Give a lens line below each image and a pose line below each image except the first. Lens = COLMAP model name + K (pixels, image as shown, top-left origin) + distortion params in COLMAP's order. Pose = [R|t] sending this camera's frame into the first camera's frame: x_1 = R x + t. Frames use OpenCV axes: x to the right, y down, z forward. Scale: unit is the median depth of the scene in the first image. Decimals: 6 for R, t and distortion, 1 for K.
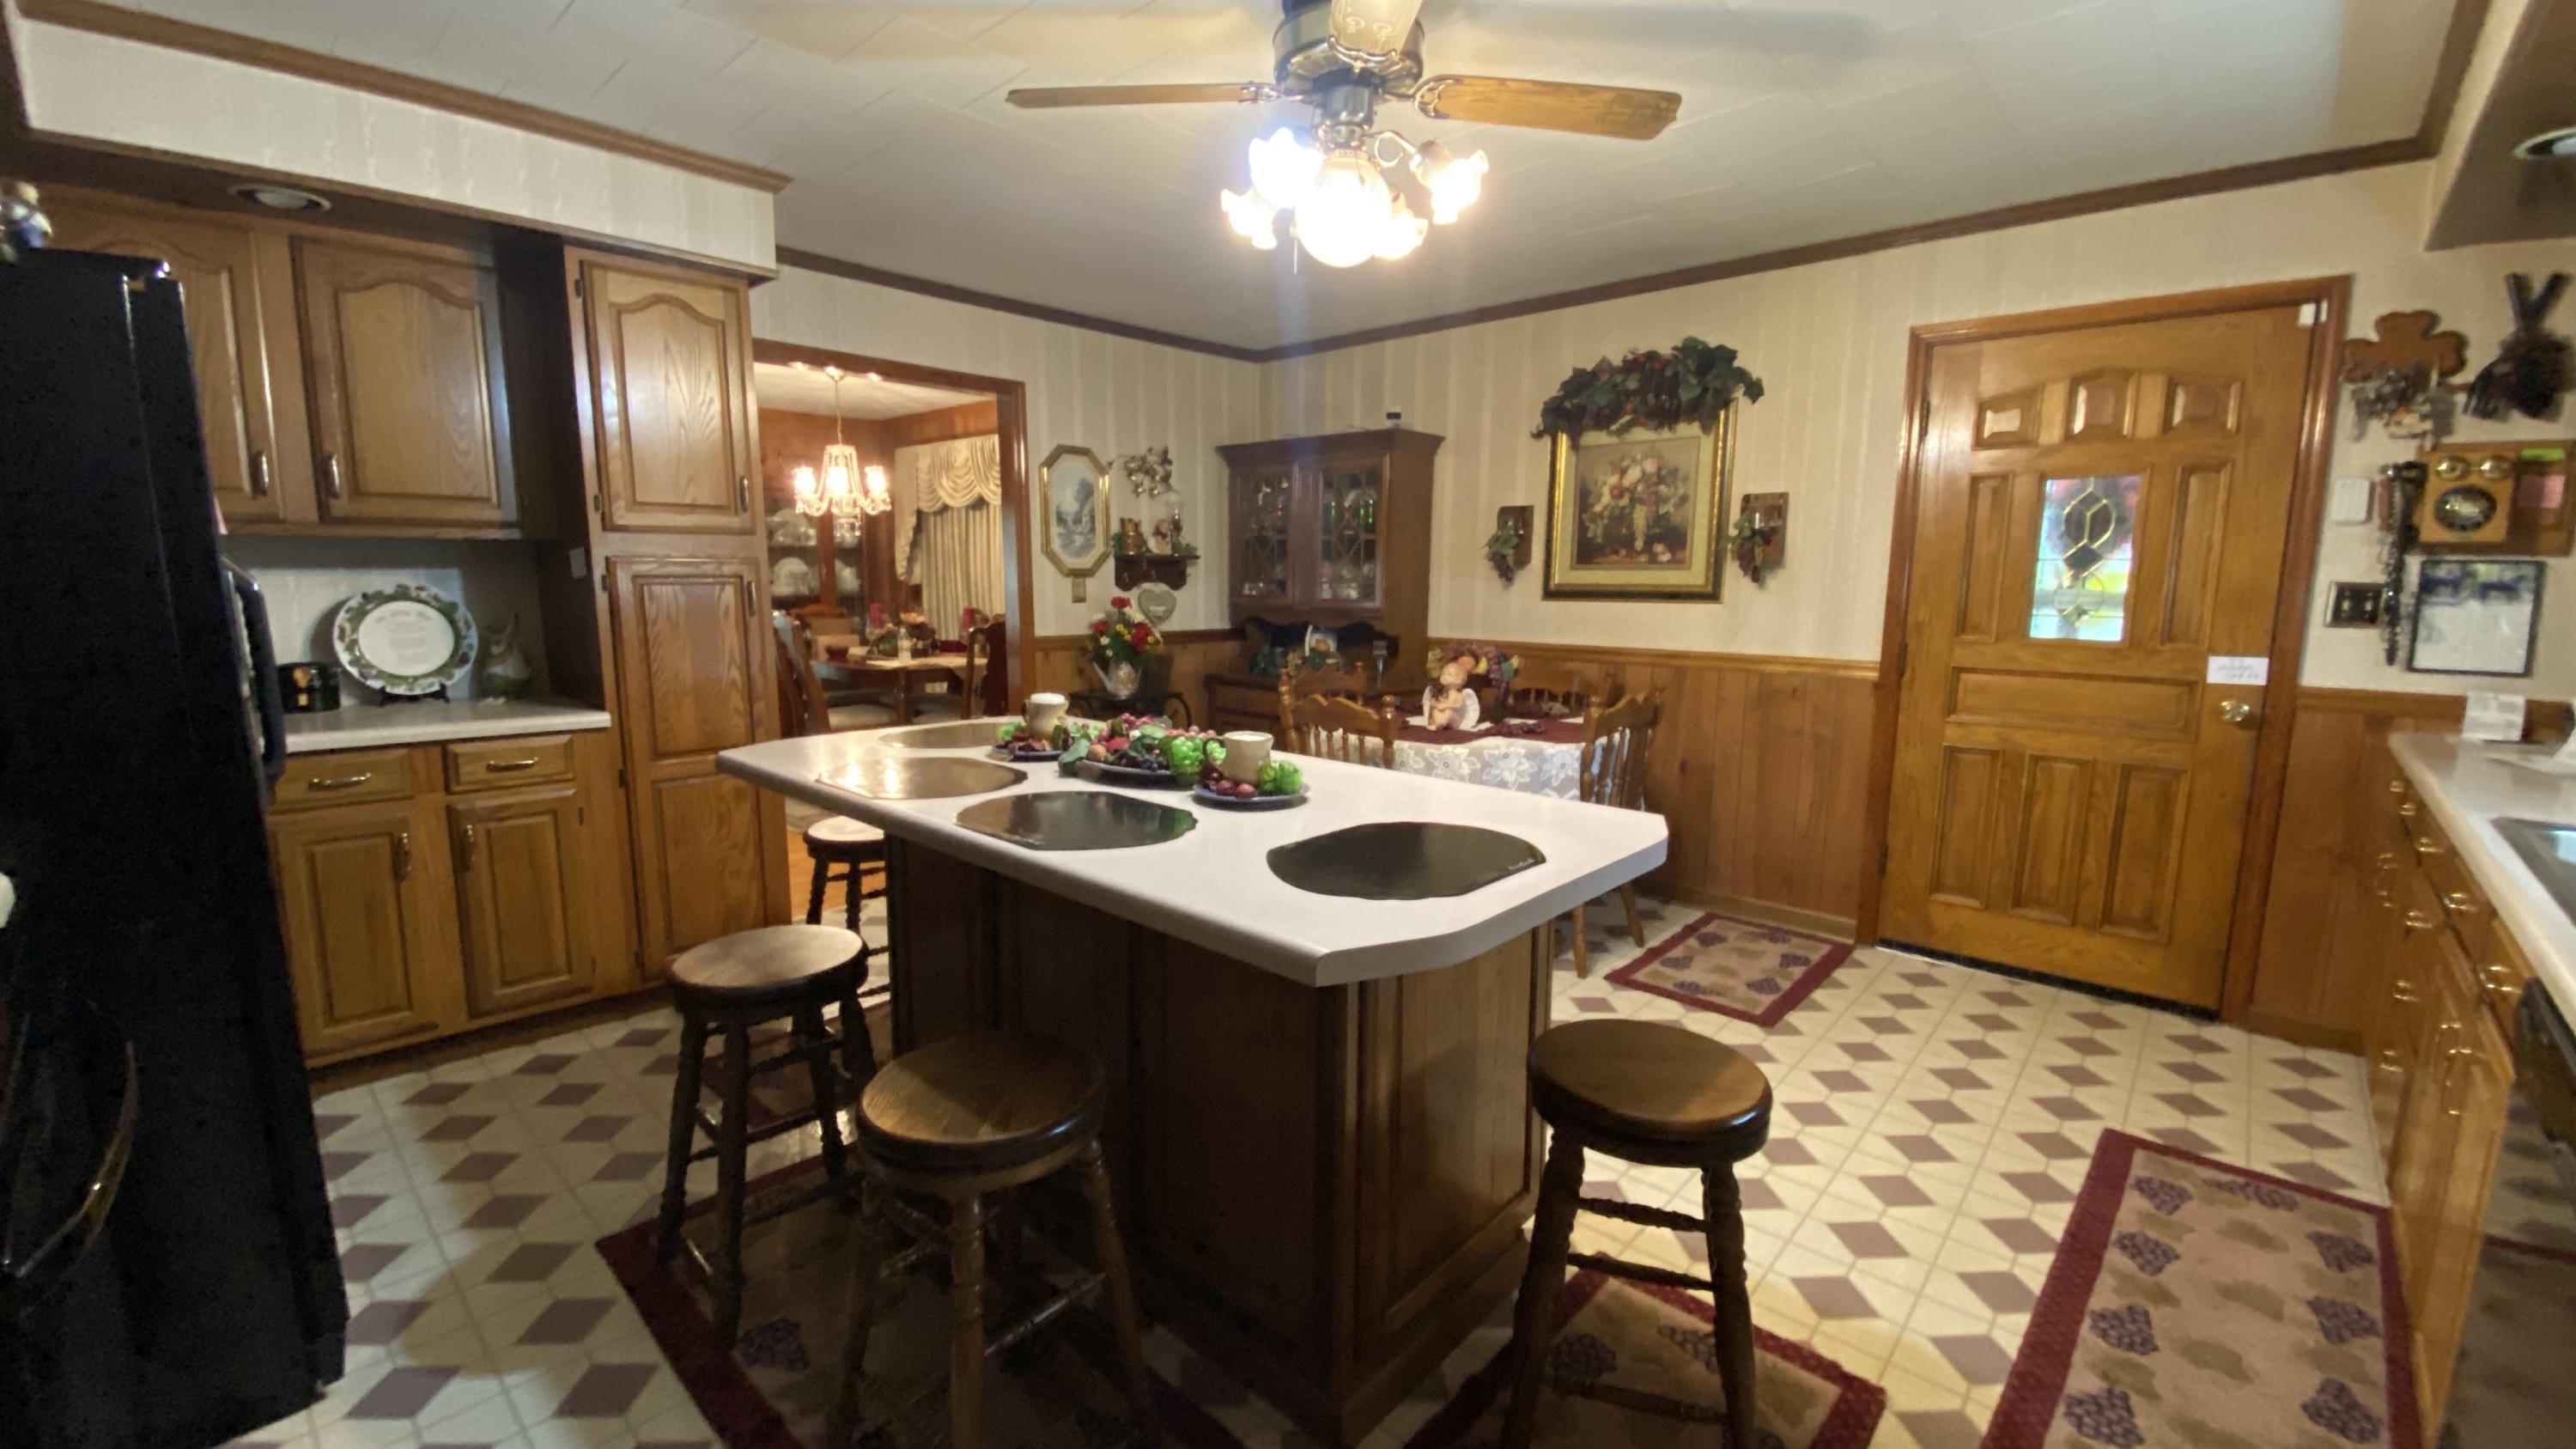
lens RADIAL K [[1054.4, 0, 1288.0], [0, 1054.4, 724.5], [0, 0, 1]] dist [0.001617, 0.000254]
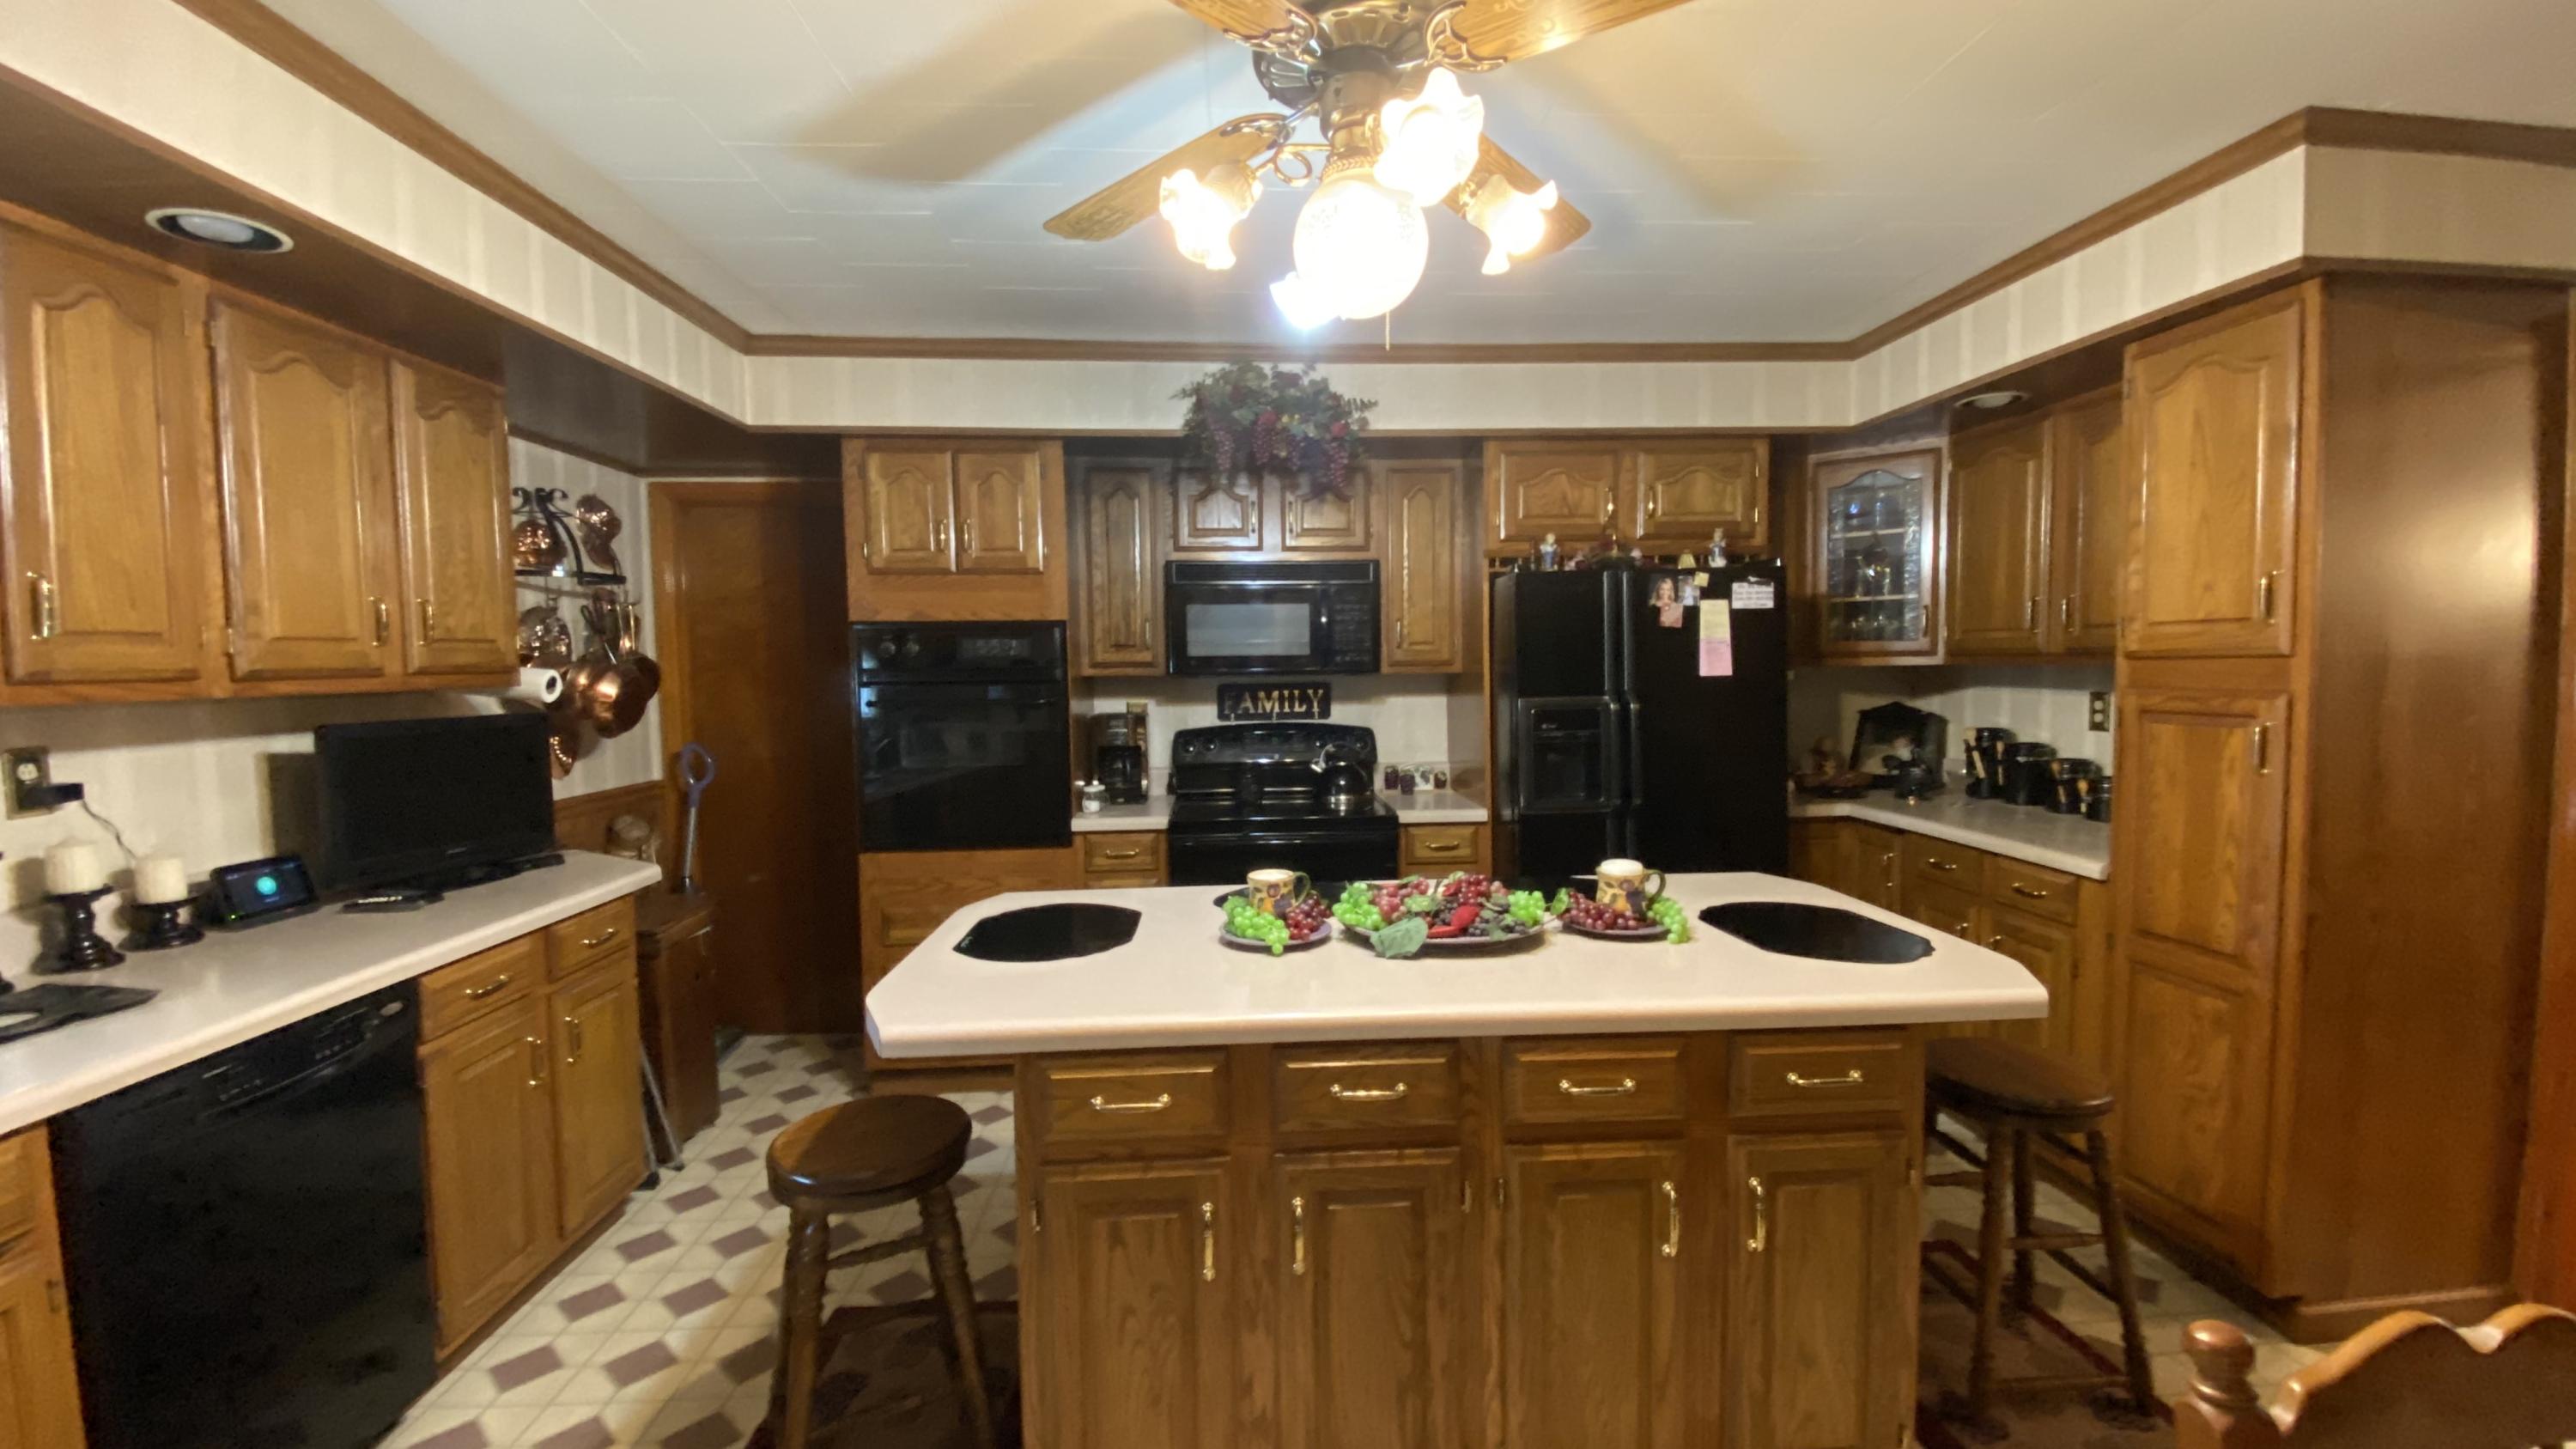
lens RADIAL K [[1054.4, 0, 1288.0], [0, 1054.4, 724.5], [0, 0, 1]] dist [0.001617, 0.000254]
pose [[-0.692593, 0.045208, -0.719911, 0.337403], [-0.094834, 0.983664, 0.153006, -0.136388], [0.715067, 0.174242, -0.676992, 0.796082]]
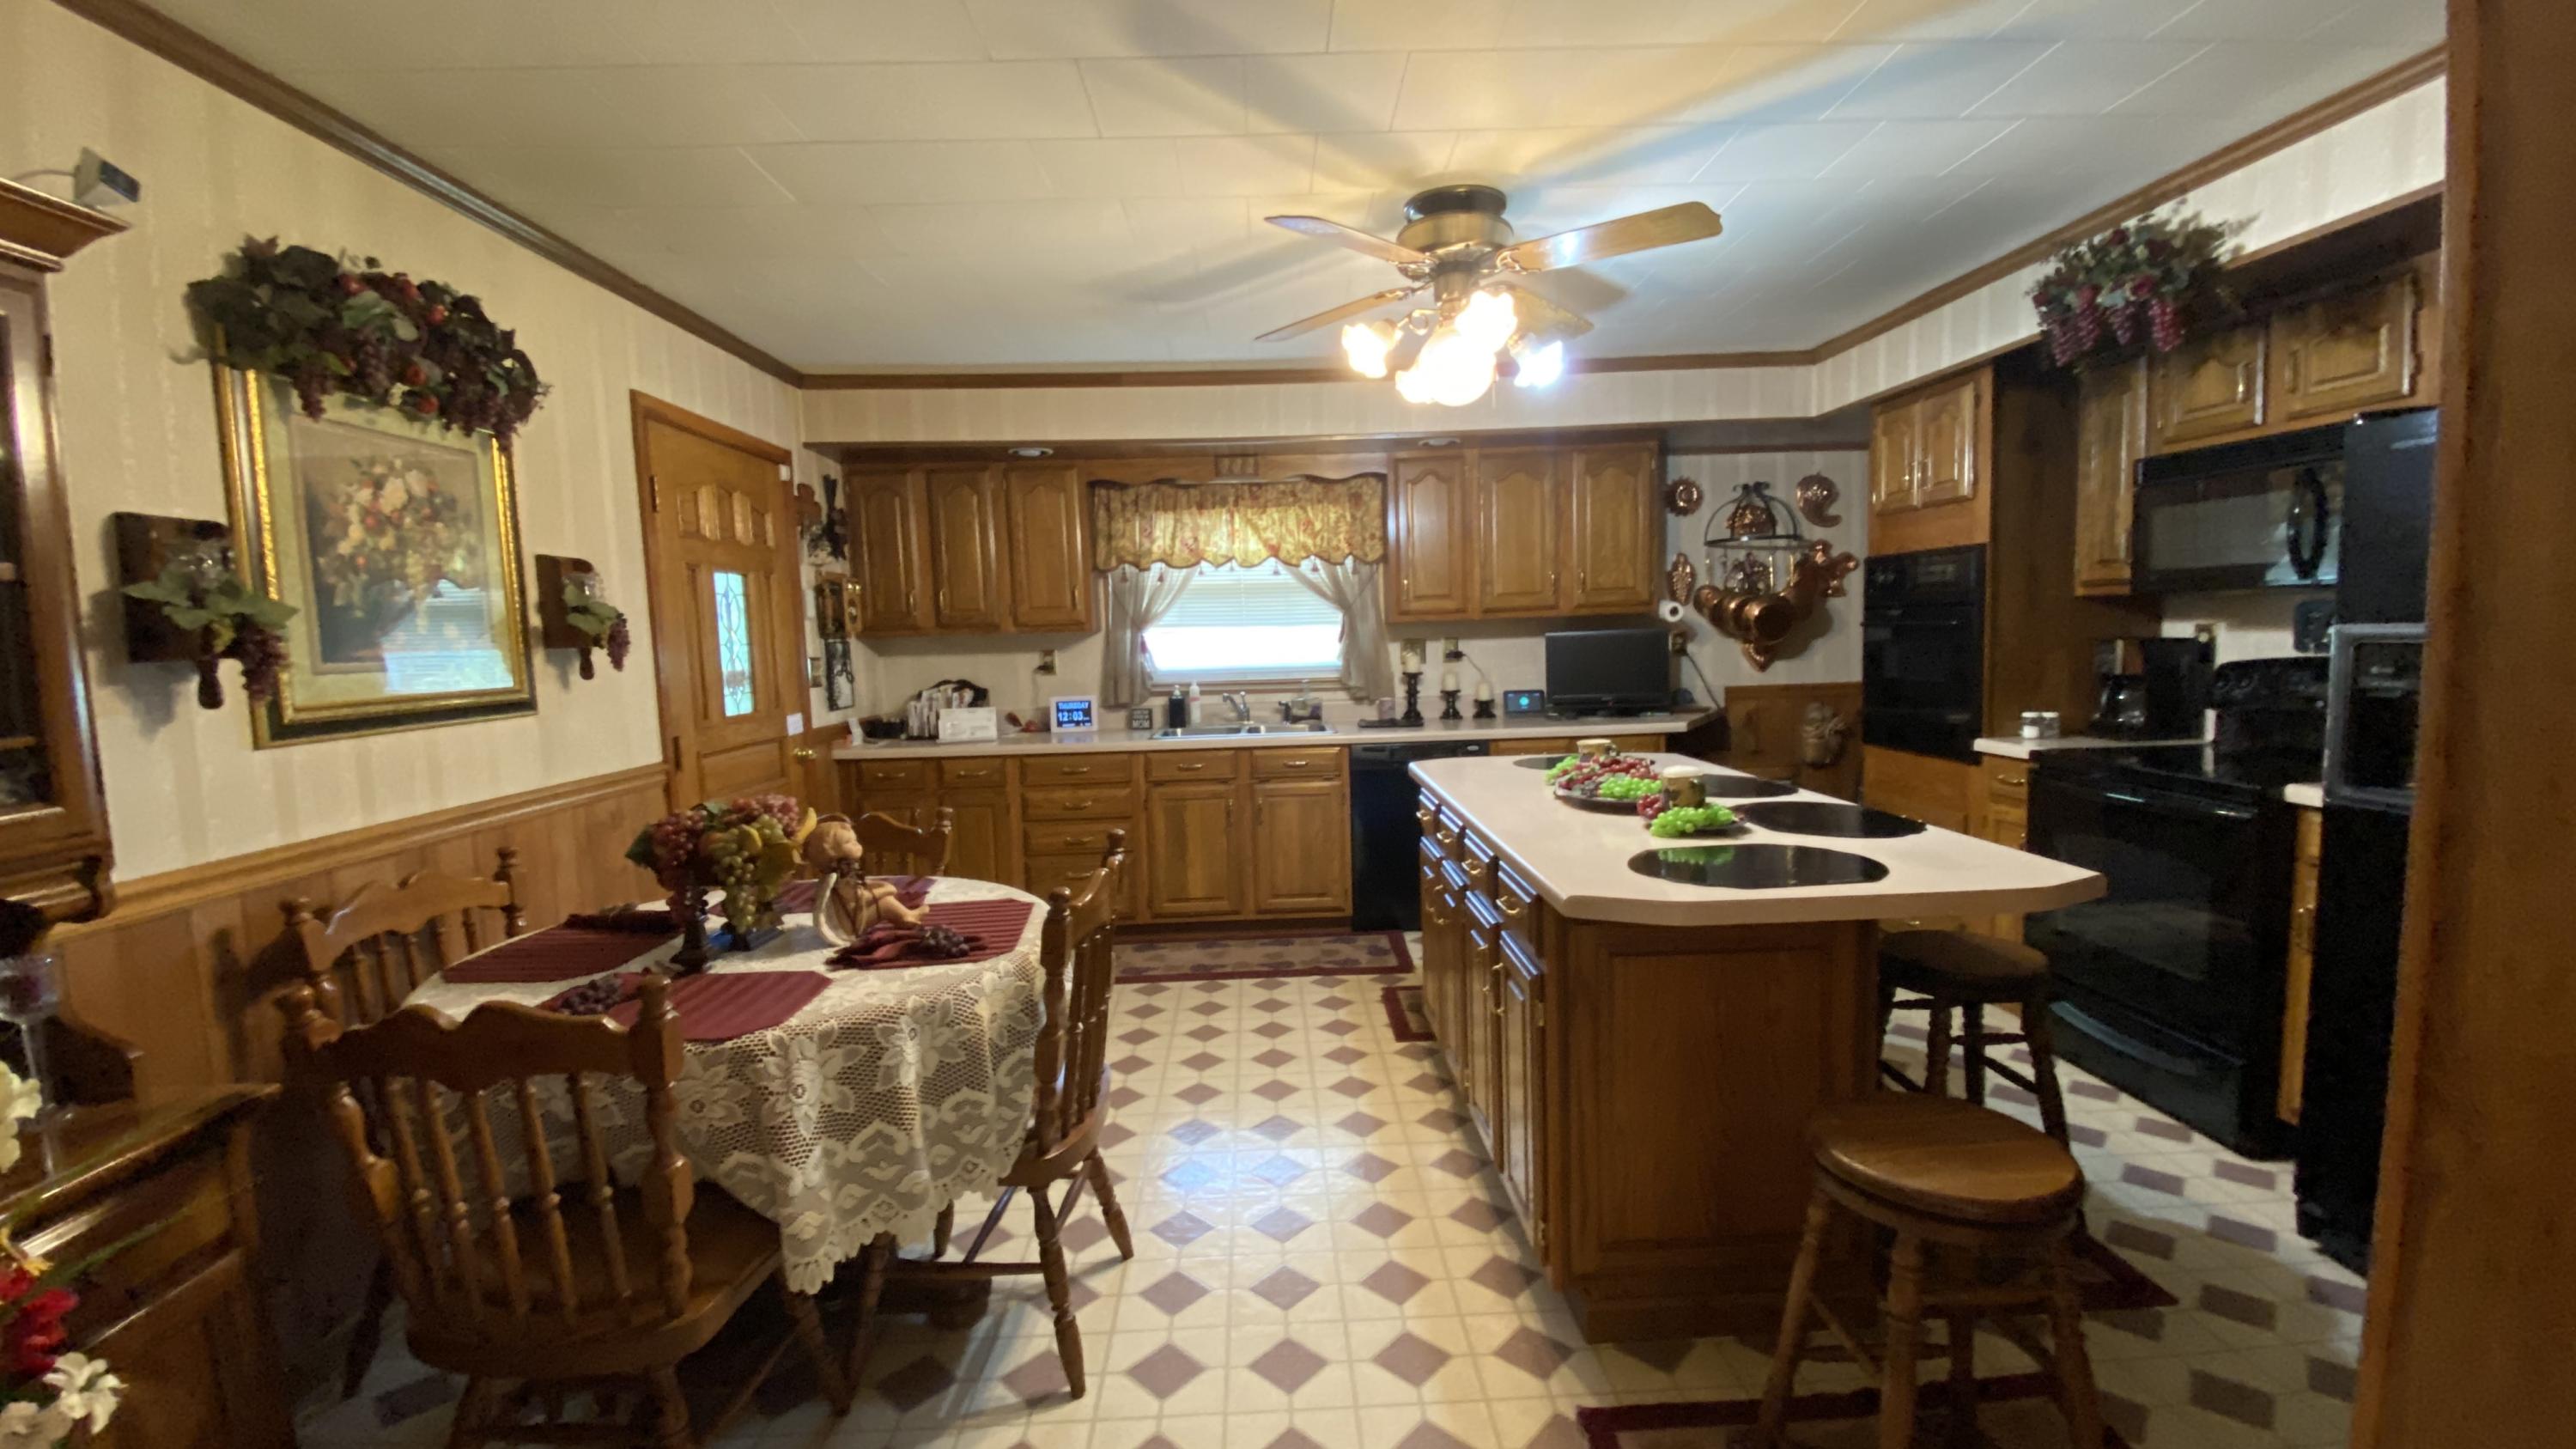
lens RADIAL K [[1054.4, 0, 1288.0], [0, 1054.4, 724.5], [0, 0, 1]] dist [0.001617, 0.000254]
pose [[-0.700693, -0.045521, 0.712009, -0.393150], [0.132624, 0.972258, 0.192677, -0.172782], [-0.701028, 0.229437, -0.675217, 1.113894]]
